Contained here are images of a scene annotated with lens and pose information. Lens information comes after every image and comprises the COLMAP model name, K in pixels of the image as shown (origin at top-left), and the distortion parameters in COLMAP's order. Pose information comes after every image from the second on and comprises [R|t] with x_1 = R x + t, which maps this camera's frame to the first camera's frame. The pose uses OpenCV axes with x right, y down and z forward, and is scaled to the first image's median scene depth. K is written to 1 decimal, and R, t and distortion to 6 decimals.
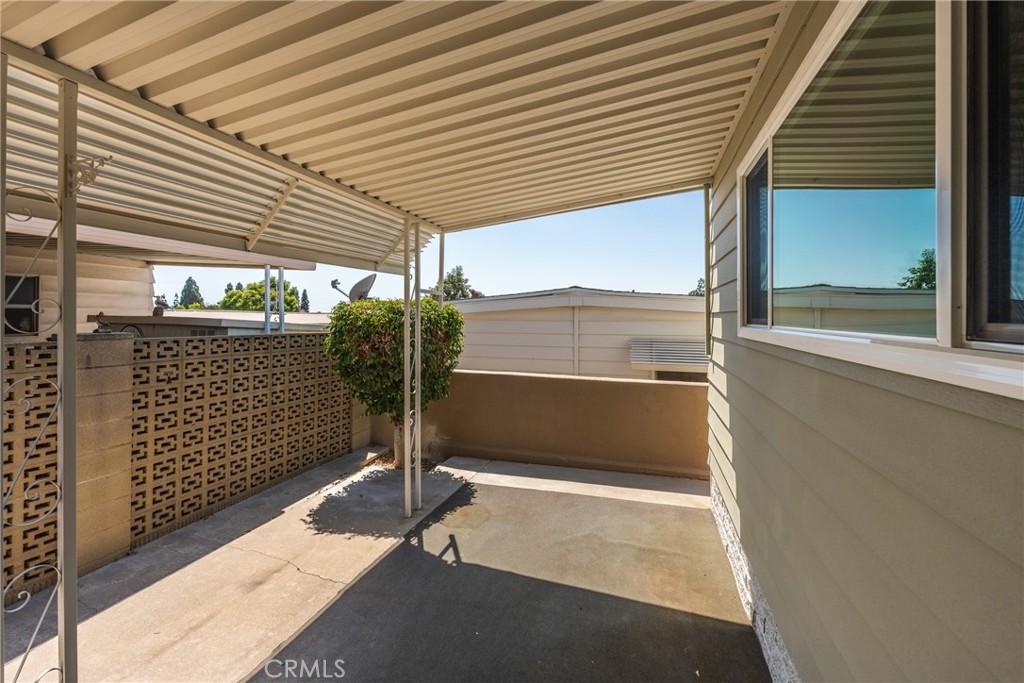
lens RADIAL K [[412.2, 0, 499.0], [0, 412.2, 315.6], [0, 0, 1]] dist [0.002259, -0.000801]
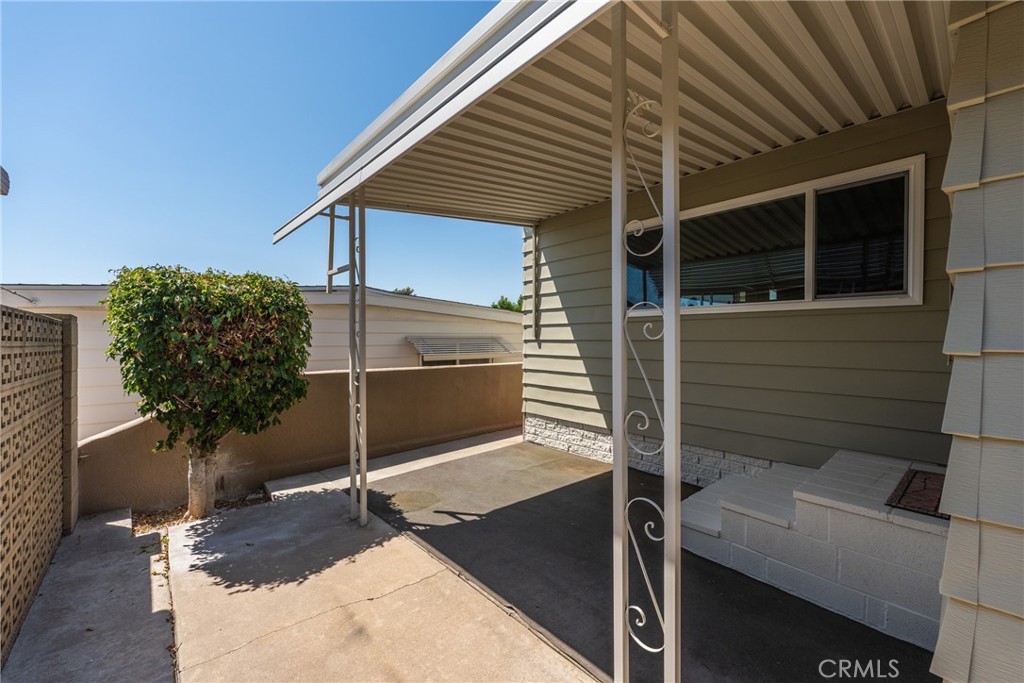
lens RADIAL K [[412.2, 0, 506.1], [0, 412.2, 339.8], [0, 0, 1]] dist [0.002259, -0.000801]
pose [[0.503747, -0.002426, 0.863848, -0.830657], [-0.005080, 0.999970, 0.005770, 0.092715], [-0.863836, -0.007295, 0.503720, 0.310326]]
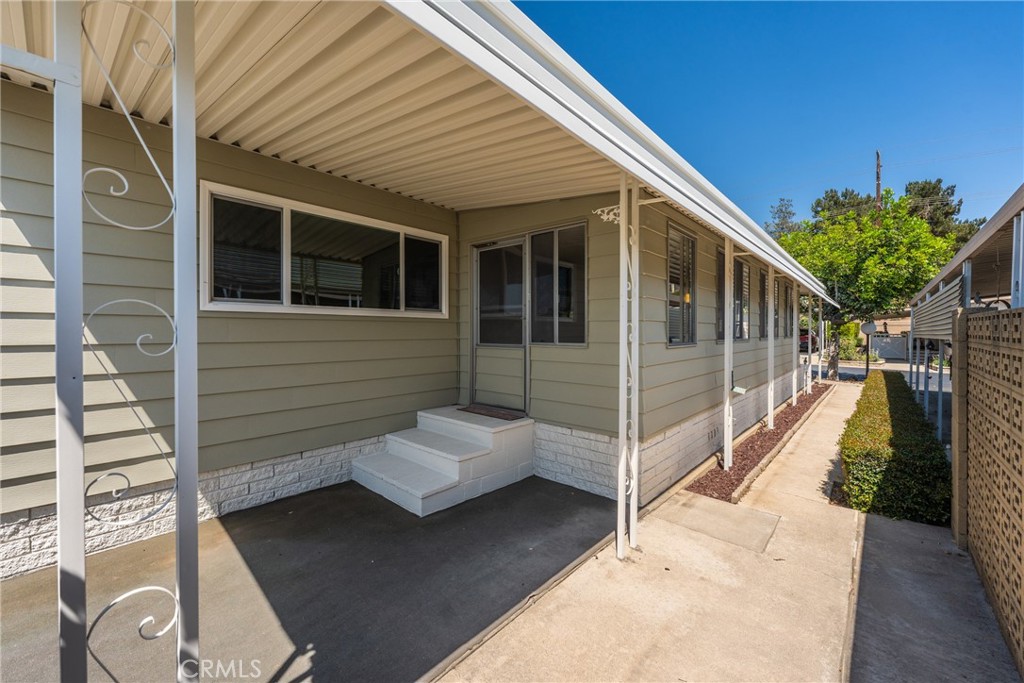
lens RADIAL K [[412.2, 0, 511.8], [0, 412.2, 338.8], [0, 0, 1]] dist [0.002259, -0.000801]
pose [[-0.924832, 0.003872, 0.380356, -0.524946], [0.006328, 0.999966, 0.005205, 0.090465], [-0.380323, 0.007221, -0.924825, 1.182654]]
